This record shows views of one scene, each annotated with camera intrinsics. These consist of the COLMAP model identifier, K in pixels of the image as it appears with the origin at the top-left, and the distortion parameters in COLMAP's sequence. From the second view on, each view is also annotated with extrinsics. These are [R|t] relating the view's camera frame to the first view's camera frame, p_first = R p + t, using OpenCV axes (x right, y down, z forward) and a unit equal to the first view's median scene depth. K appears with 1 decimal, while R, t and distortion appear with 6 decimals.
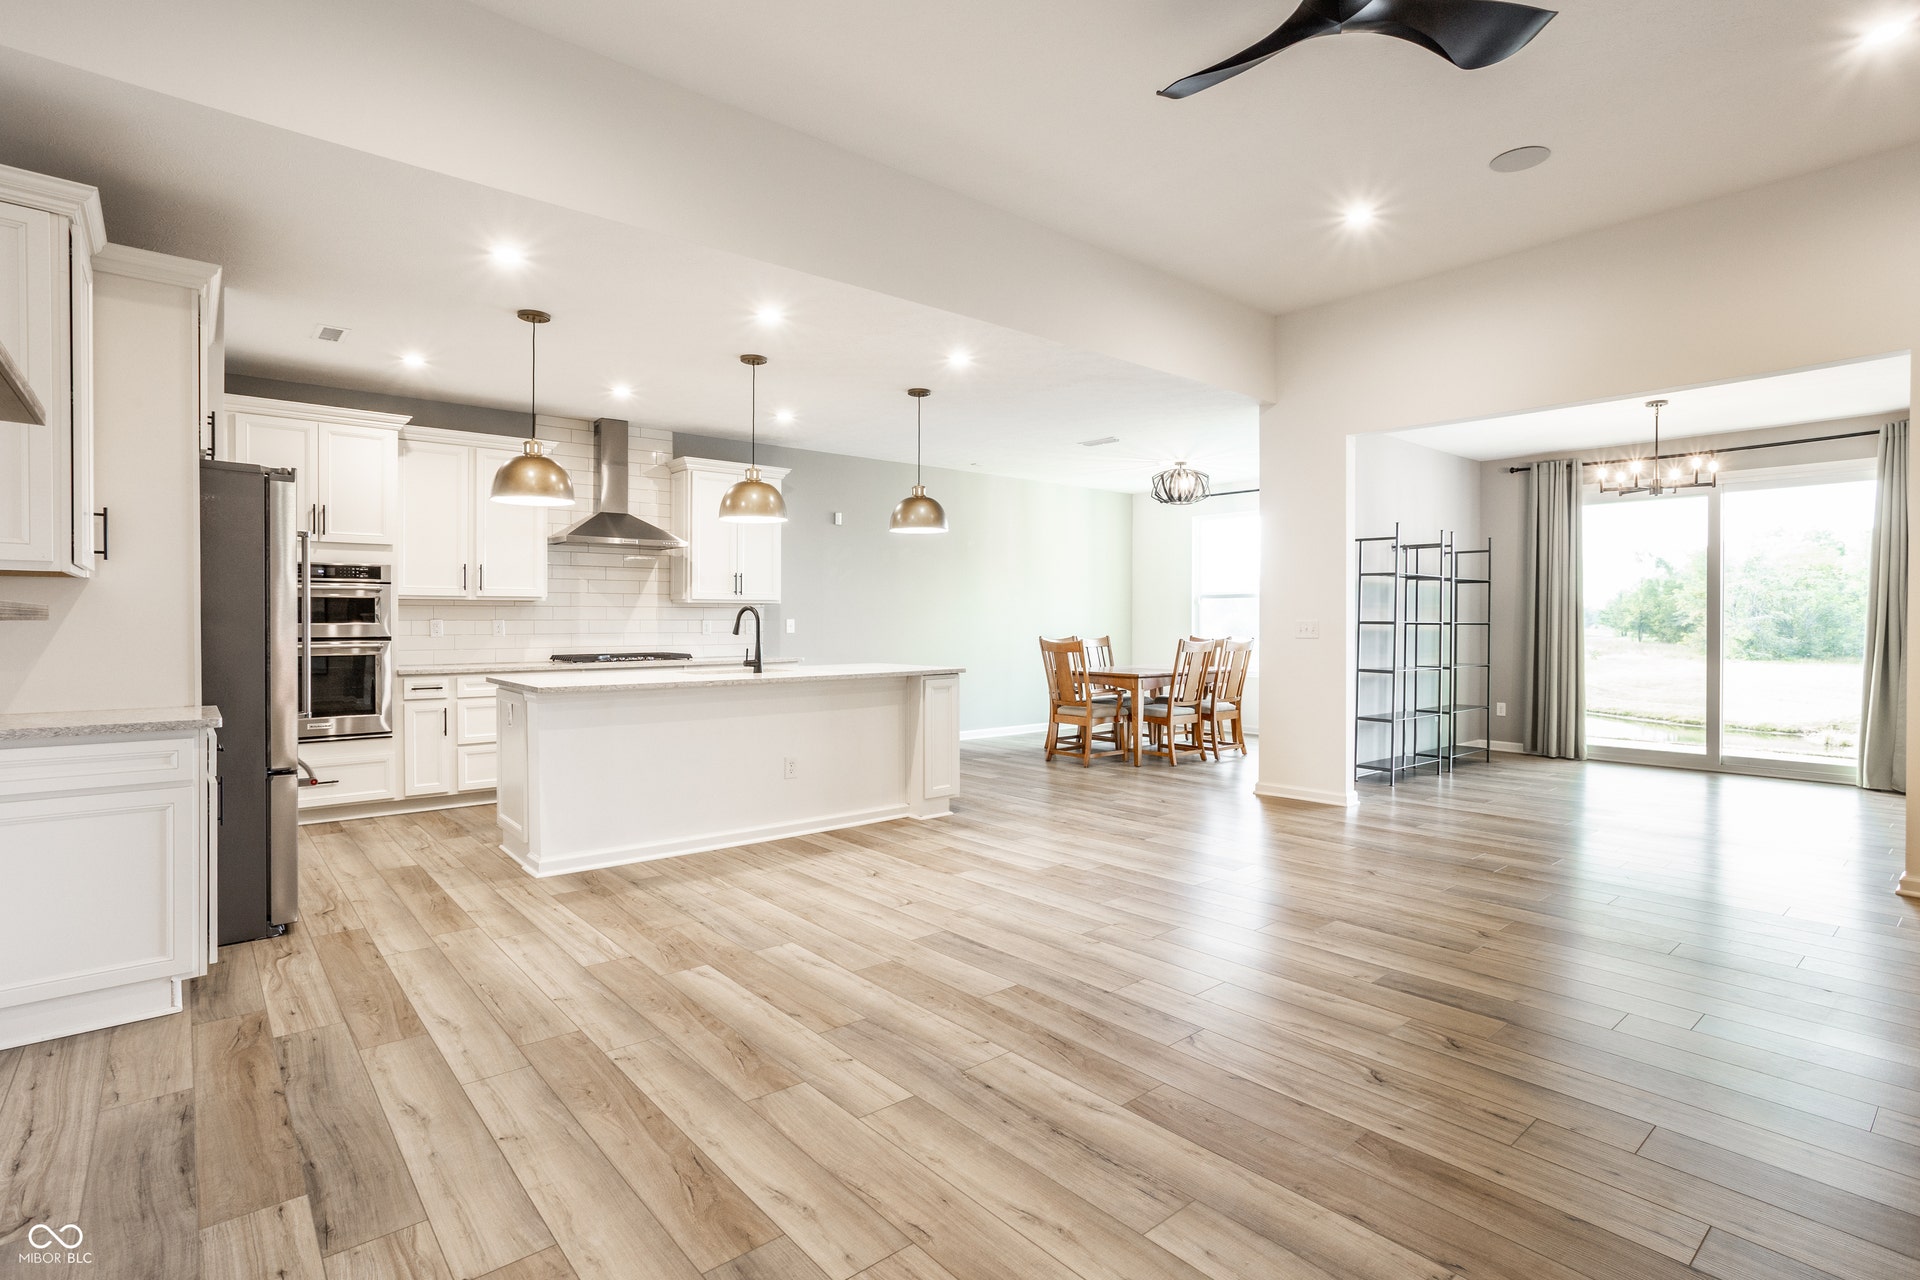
lens RADIAL K [[936.0, 0, 955.3], [0, 936.0, 647.1], [0, 0, 1]] dist [-0.003990, 0.000532]
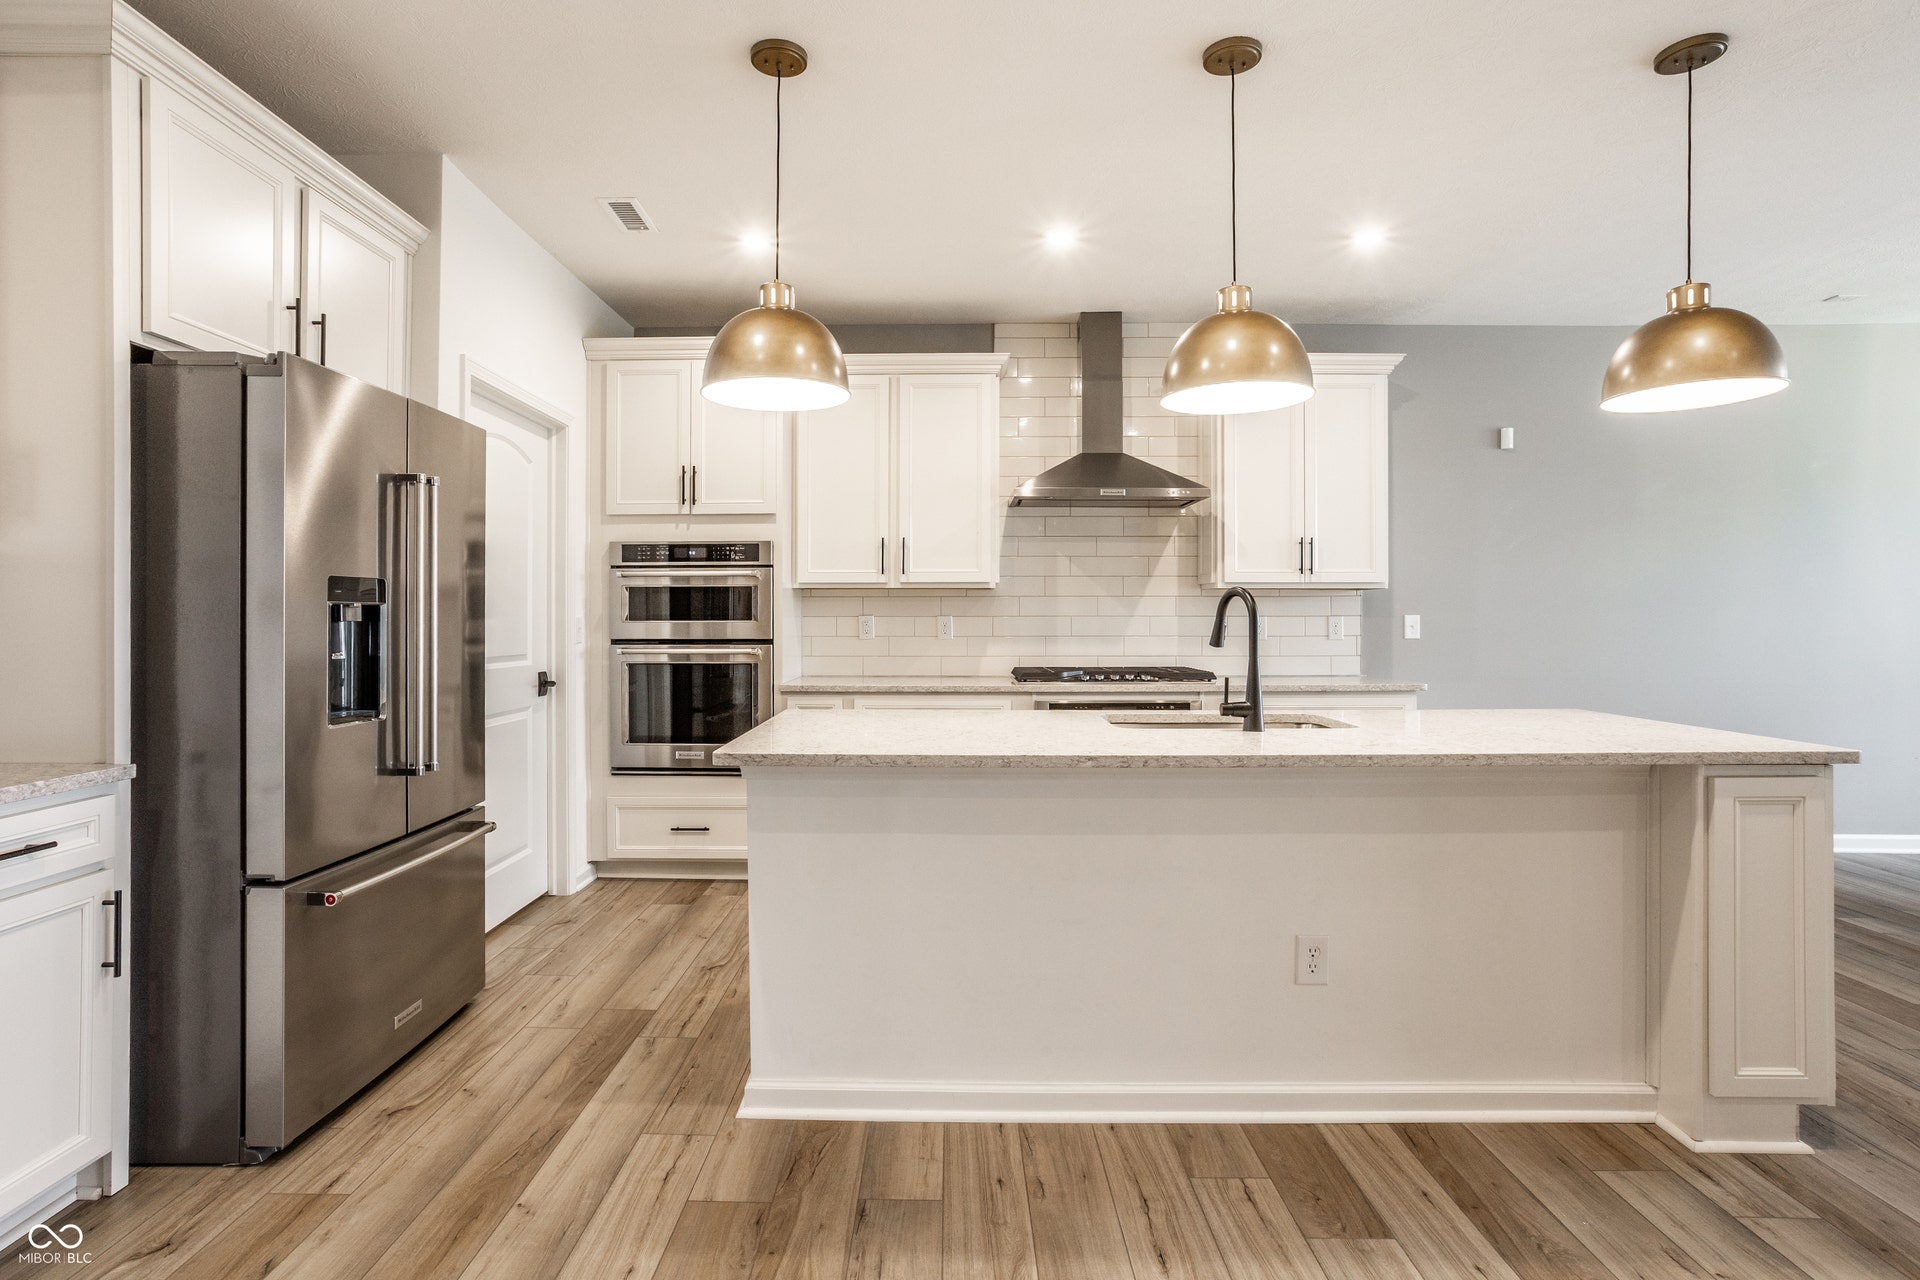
lens RADIAL K [[936.0, 0, 949.3], [0, 936.0, 606.6], [0, 0, 1]] dist [-0.003990, 0.000532]
pose [[0.751172, -0.006312, -0.660076, -0.014454], [-0.019383, 0.999312, -0.031614, -0.015503], [0.659822, 0.036542, 0.750533, 0.520779]]
